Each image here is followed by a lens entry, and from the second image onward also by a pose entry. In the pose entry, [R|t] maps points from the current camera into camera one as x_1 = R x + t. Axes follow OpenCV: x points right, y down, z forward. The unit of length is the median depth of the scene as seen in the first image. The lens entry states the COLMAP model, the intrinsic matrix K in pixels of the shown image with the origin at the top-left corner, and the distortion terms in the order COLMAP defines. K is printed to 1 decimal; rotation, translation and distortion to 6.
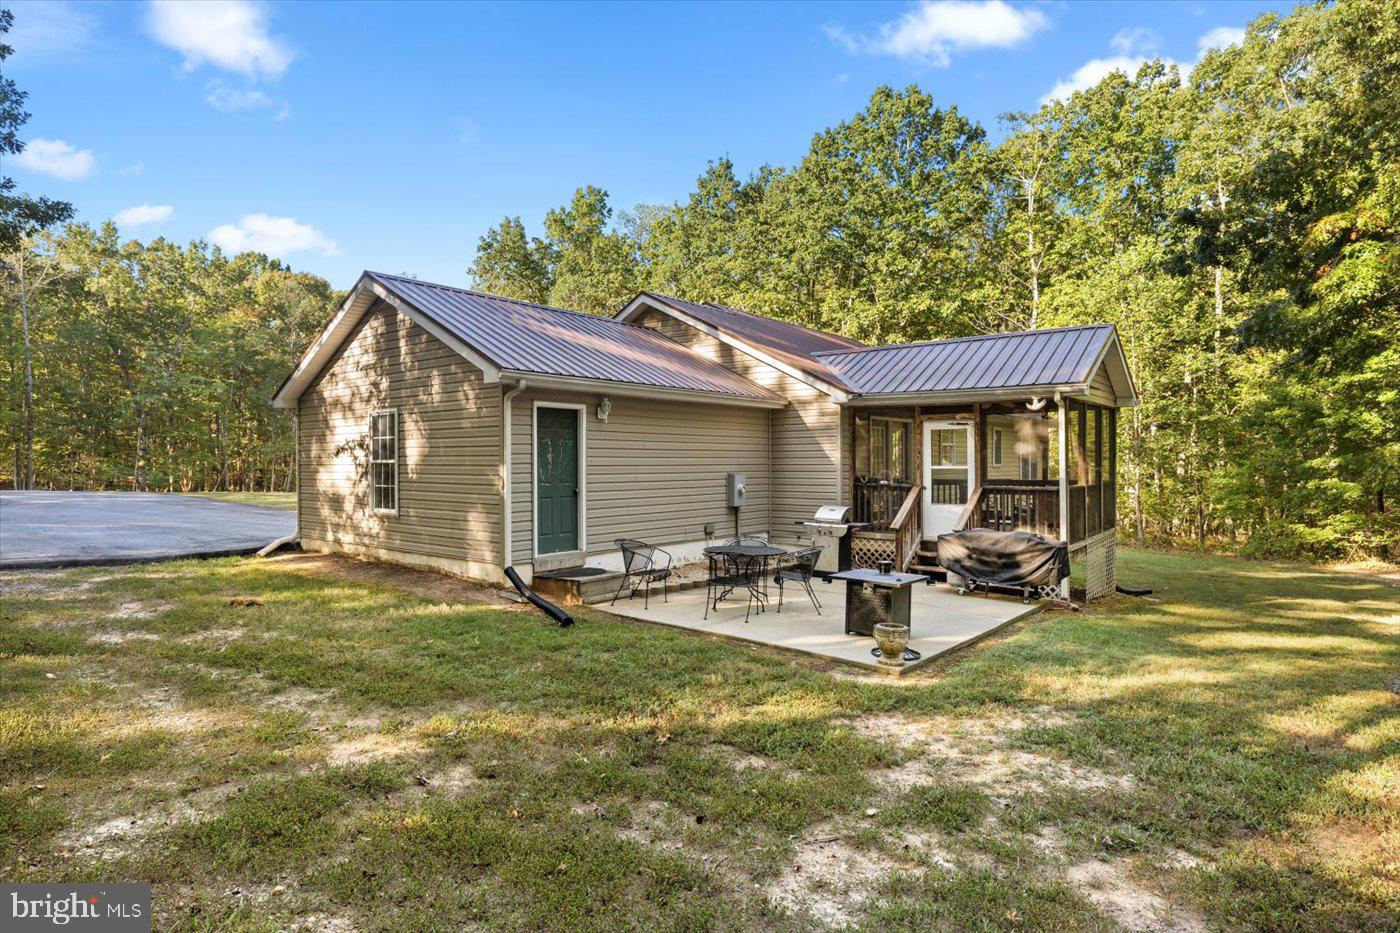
lens RADIAL K [[729.8, 0, 700.0], [0, 729.8, 466.5], [0, 0, 1]] dist [-0.000502, -0.000004]
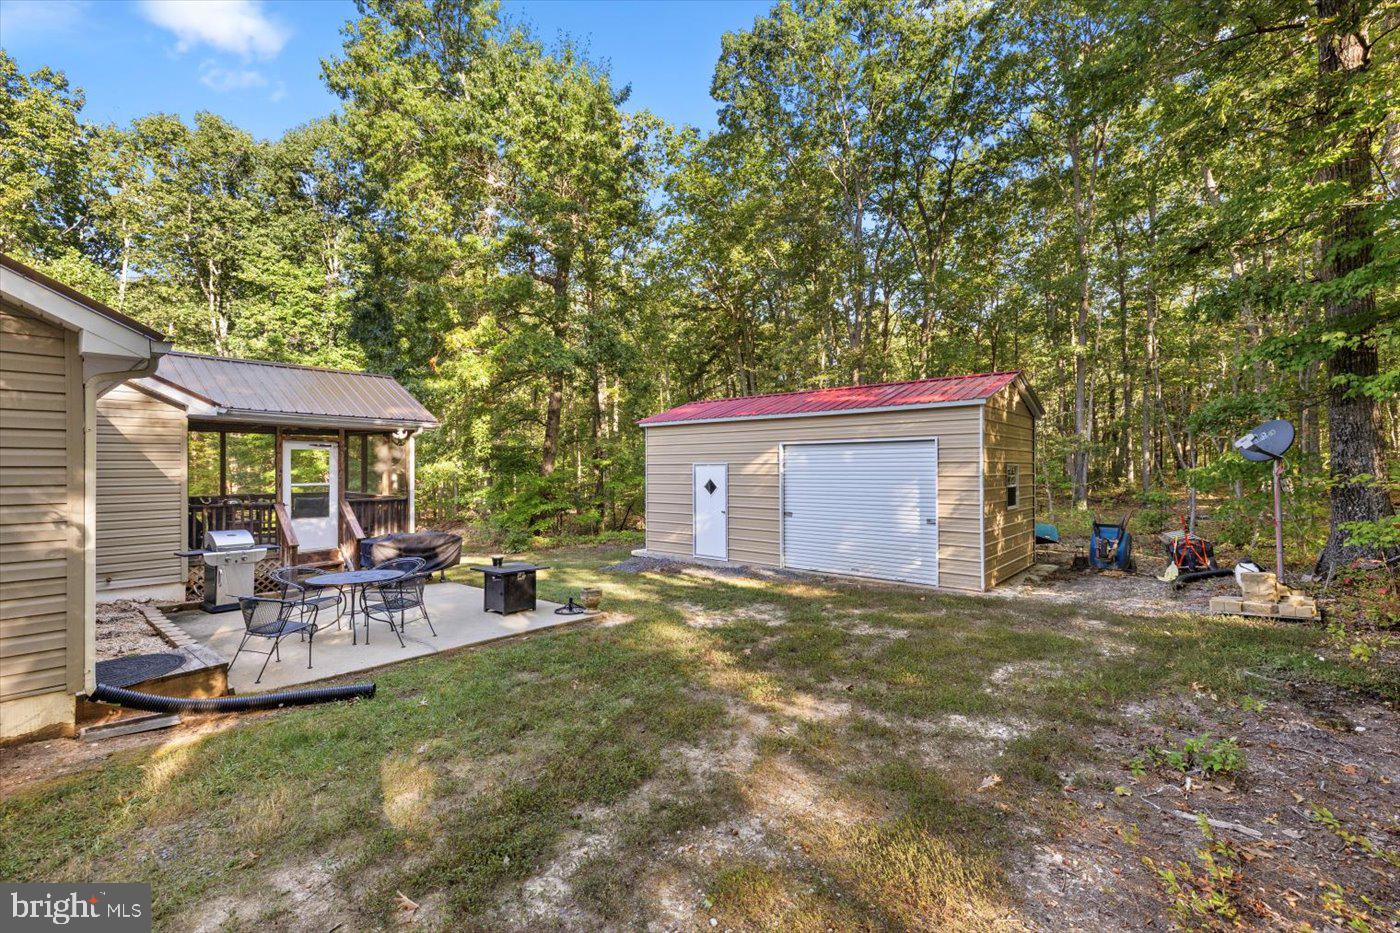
lens RADIAL K [[588.2, 0, 692.6], [0, 588.2, 455.4], [0, 0, 1]] dist [0.001167, 0.000091]
pose [[0.044716, 0.022599, 0.998744, -0.607753], [0.009624, 0.999688, -0.023051, -0.018841], [-0.998953, 0.010643, 0.044484, 0.461865]]
